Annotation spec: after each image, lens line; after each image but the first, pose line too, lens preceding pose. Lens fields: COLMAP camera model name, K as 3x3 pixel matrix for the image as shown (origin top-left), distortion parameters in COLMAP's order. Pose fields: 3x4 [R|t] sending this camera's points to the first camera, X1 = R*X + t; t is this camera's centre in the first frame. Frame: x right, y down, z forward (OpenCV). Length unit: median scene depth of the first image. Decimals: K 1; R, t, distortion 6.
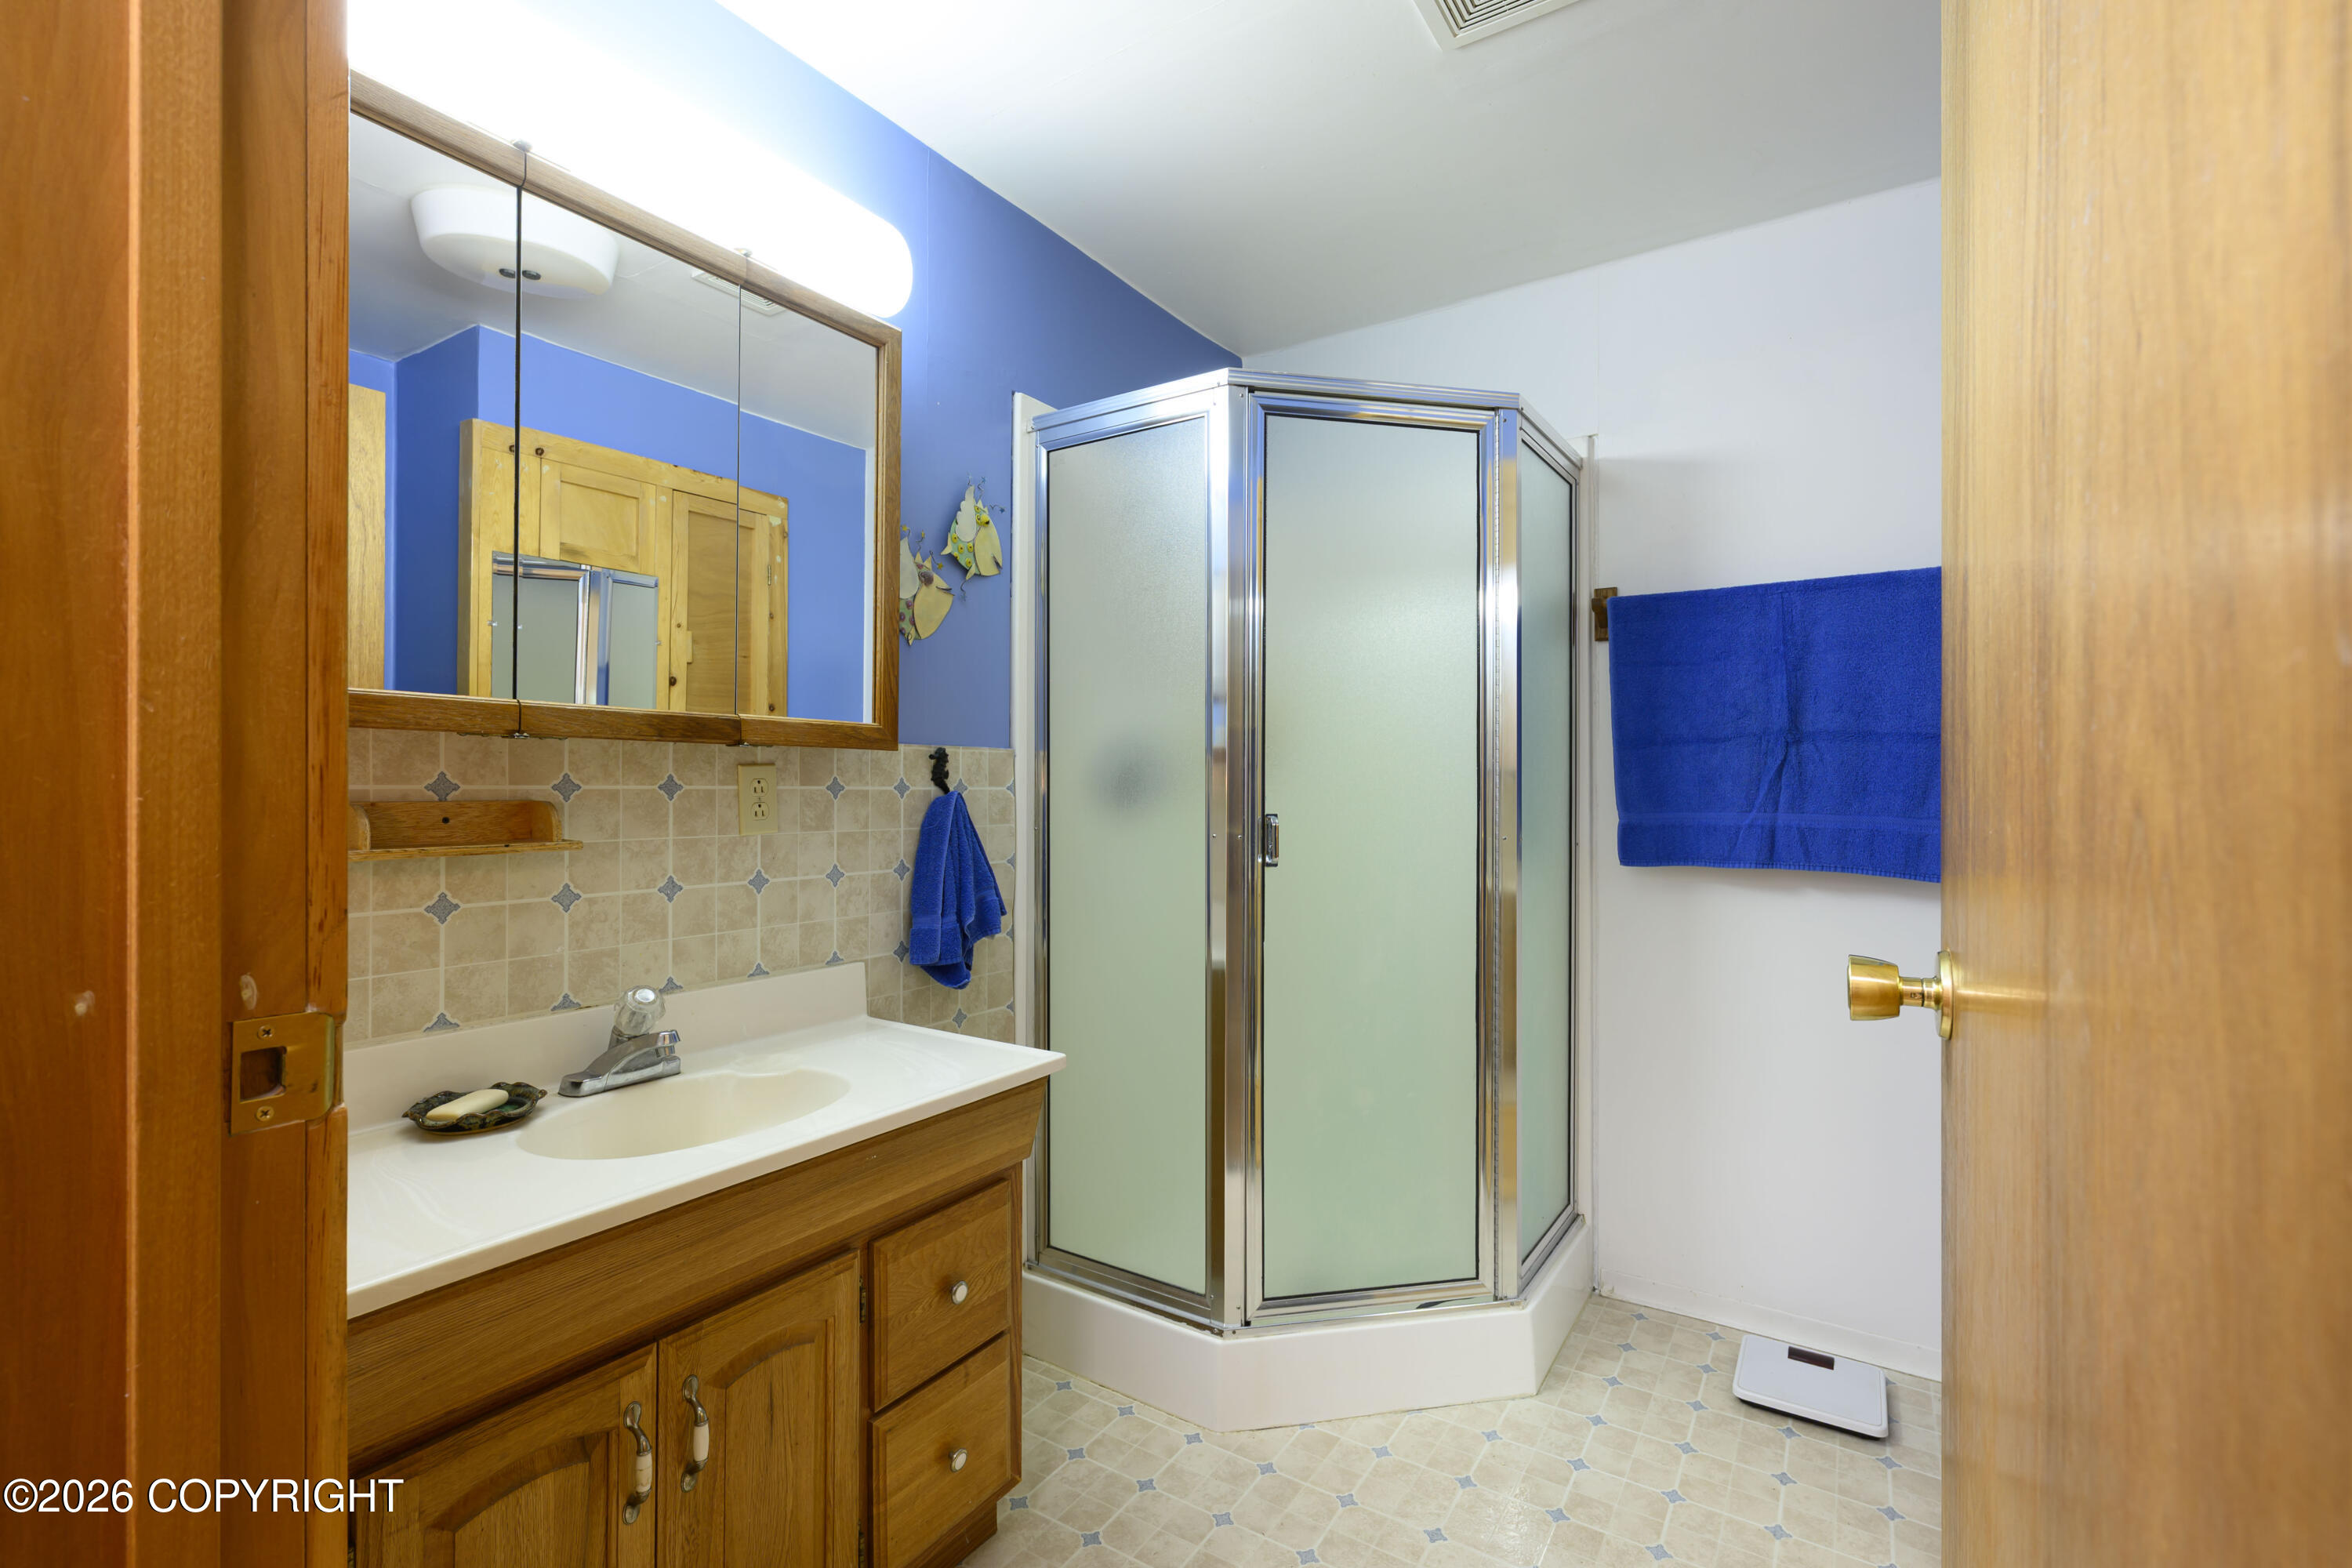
lens RADIAL K [[1049.9, 0, 1179.9], [0, 1049.9, 787.3], [0, 0, 1]] dist [0.001282, 0.000738]
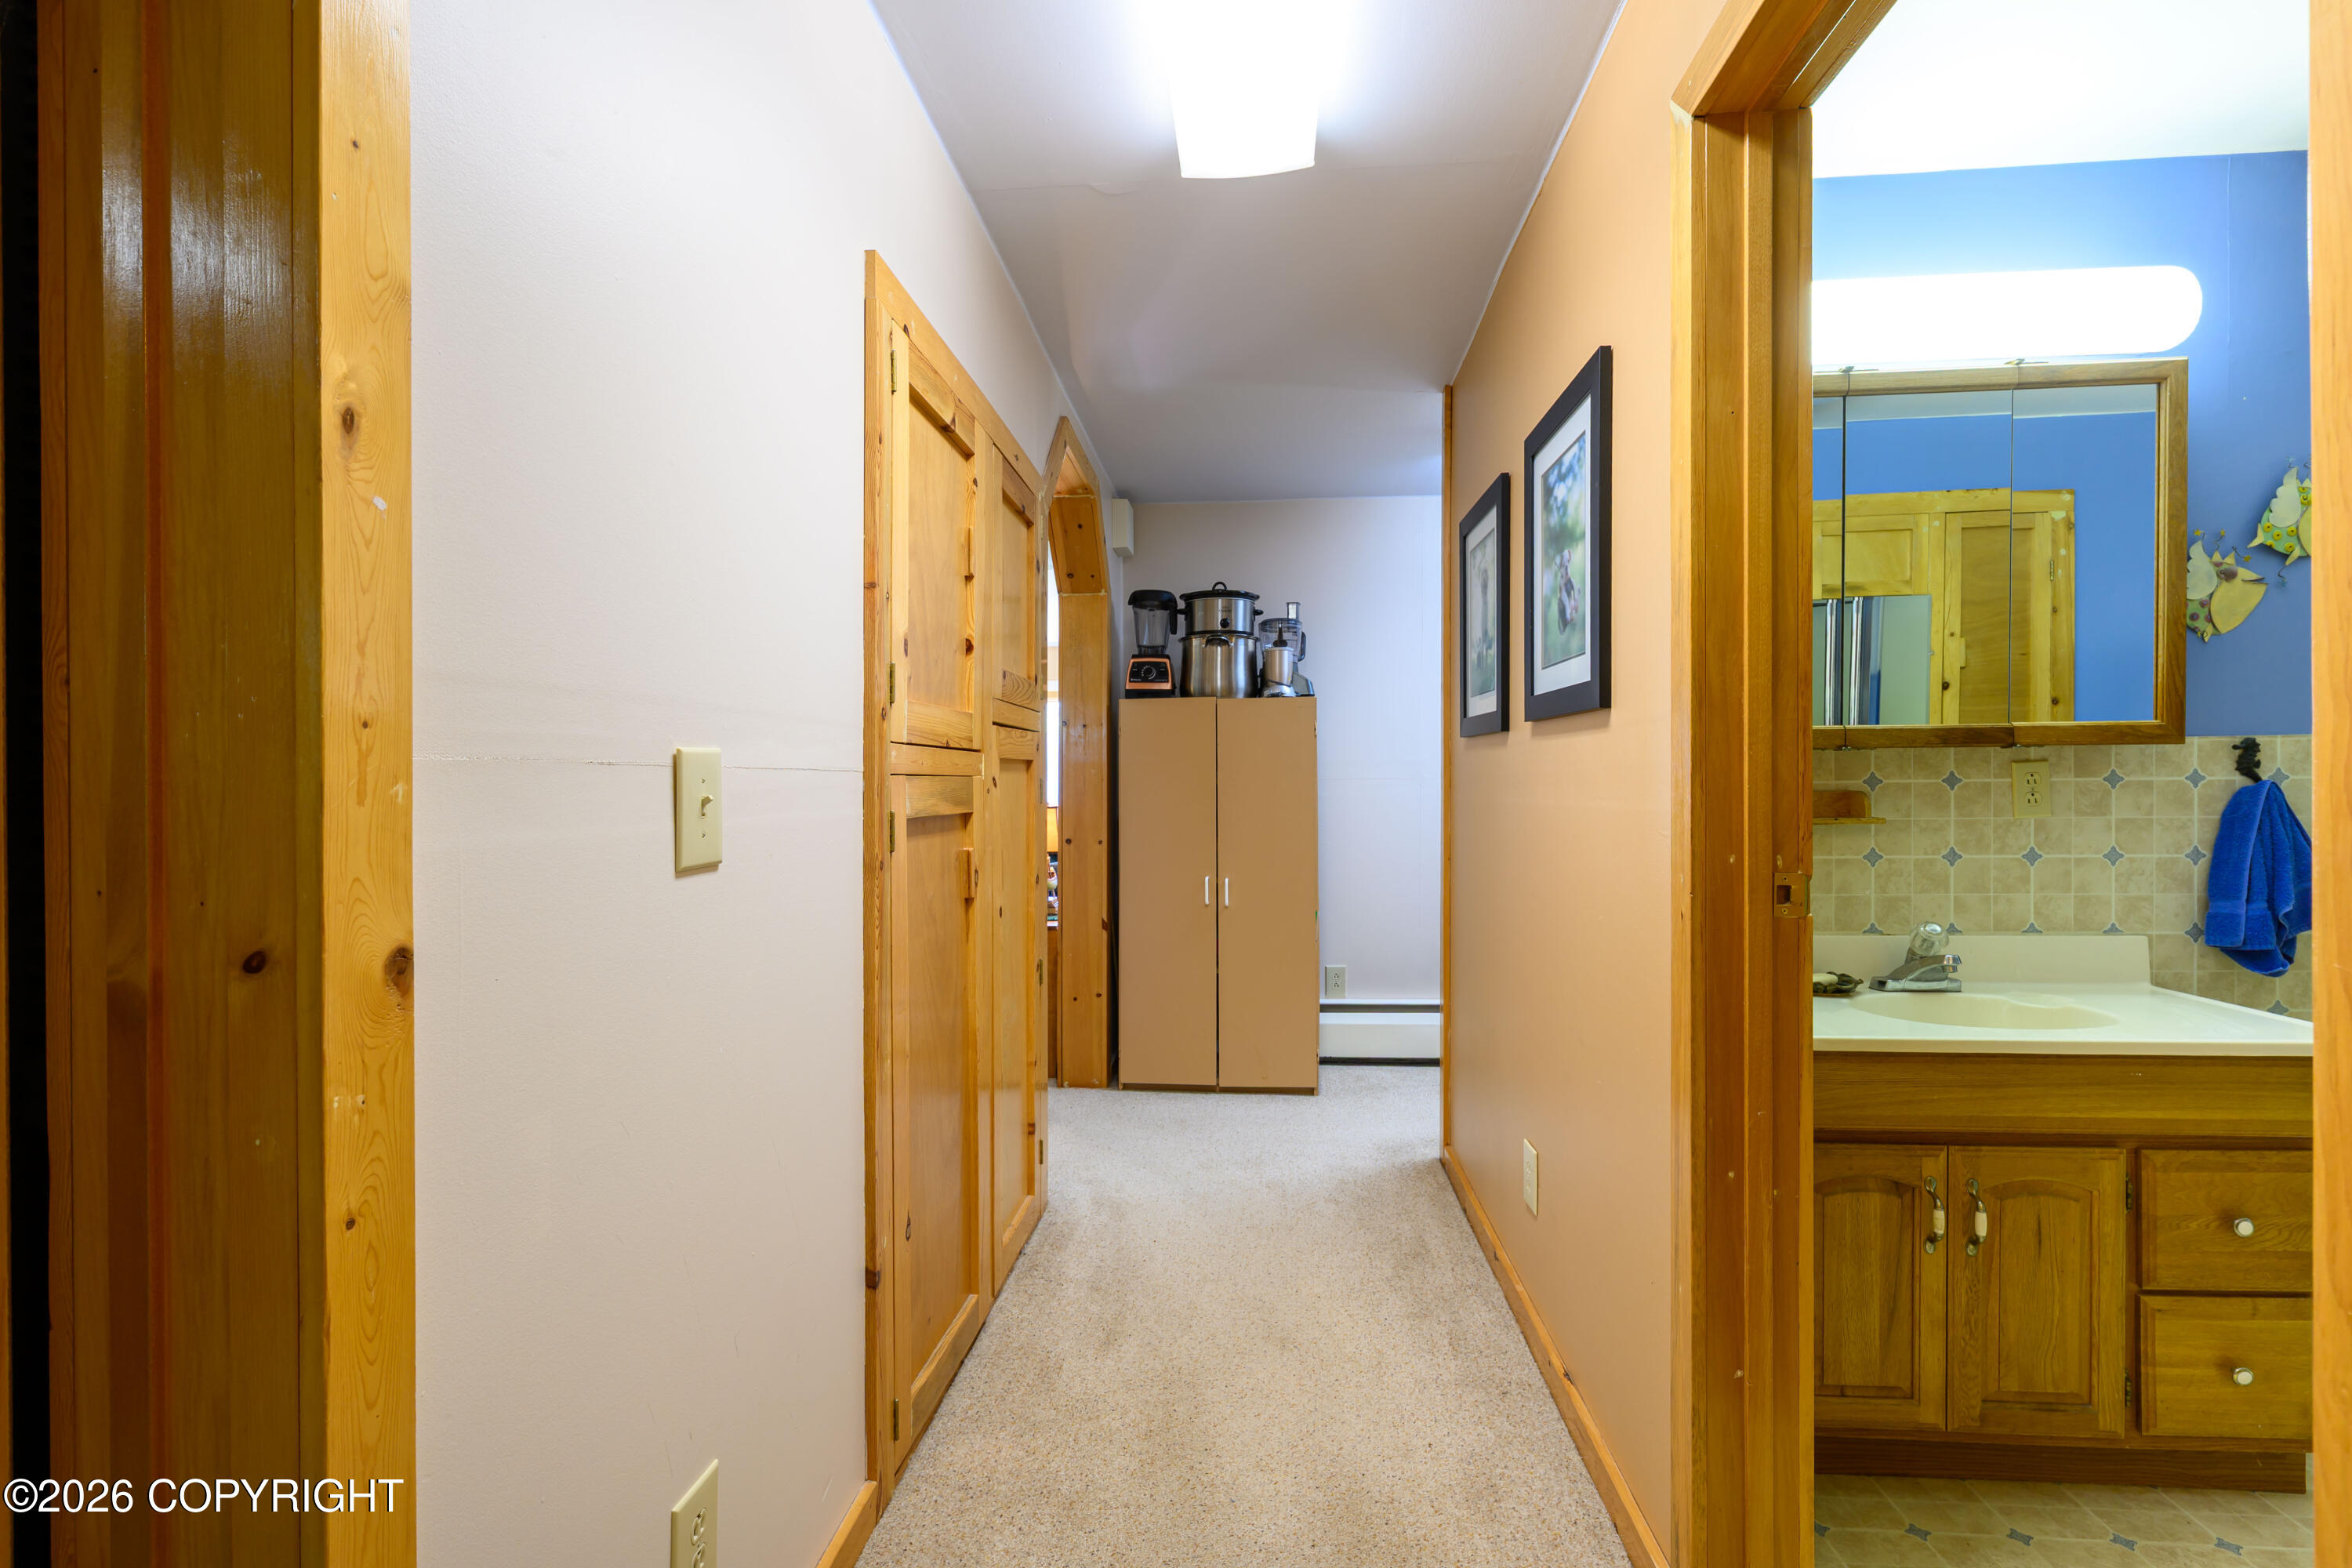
lens RADIAL K [[1038.3, 0, 1176.1], [0, 1038.3, 805.8], [0, 0, 1]] dist [-0.000675, -0.001111]
pose [[0.469806, 0.006168, -0.882748, 0.215430], [0.012431, 0.999830, 0.013602, 0.001899], [0.882682, -0.017364, 0.469650, -0.489485]]
